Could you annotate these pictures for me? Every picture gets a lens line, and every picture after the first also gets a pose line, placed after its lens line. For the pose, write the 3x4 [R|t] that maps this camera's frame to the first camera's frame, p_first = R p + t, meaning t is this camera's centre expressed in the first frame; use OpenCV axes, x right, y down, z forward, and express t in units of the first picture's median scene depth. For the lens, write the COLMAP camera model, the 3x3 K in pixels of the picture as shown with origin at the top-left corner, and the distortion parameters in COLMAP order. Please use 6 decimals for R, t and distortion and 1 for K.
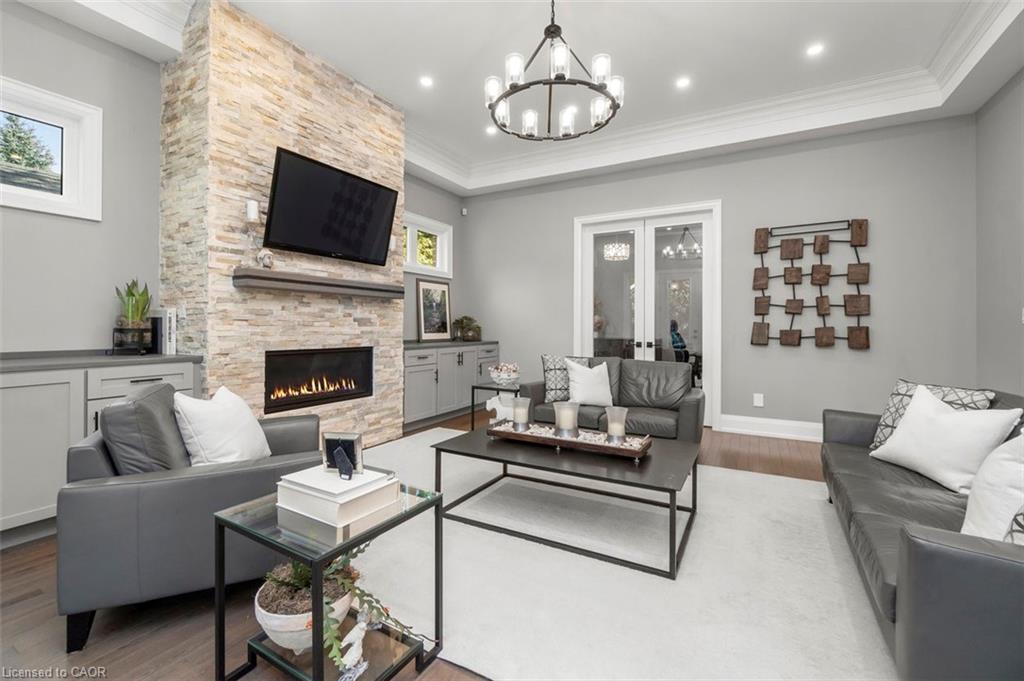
lens RADIAL K [[437.4, 0, 496.3], [0, 437.4, 327.0], [0, 0, 1]] dist [-0.008070, 0.001179]
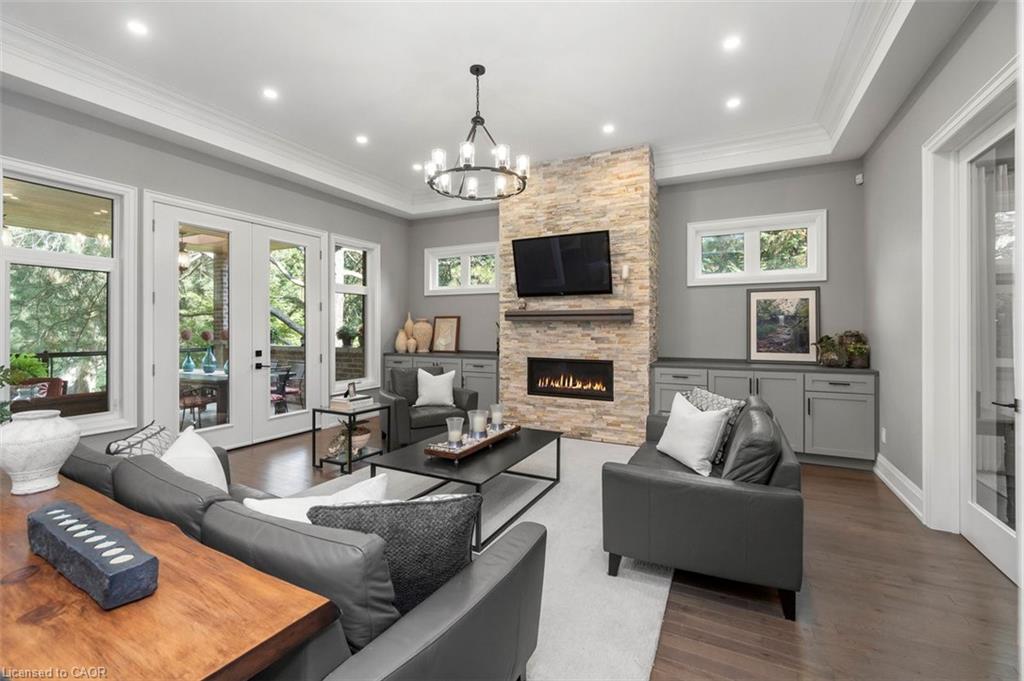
lens RADIAL K [[437.4, 0, 510.0], [0, 437.4, 331.8], [0, 0, 1]] dist [-0.008070, 0.001179]
pose [[0.064698, 0.002032, -0.997903, 0.908636], [-0.002785, 0.999994, 0.001856, -0.036348], [0.997901, 0.002659, 0.064704, 0.642410]]
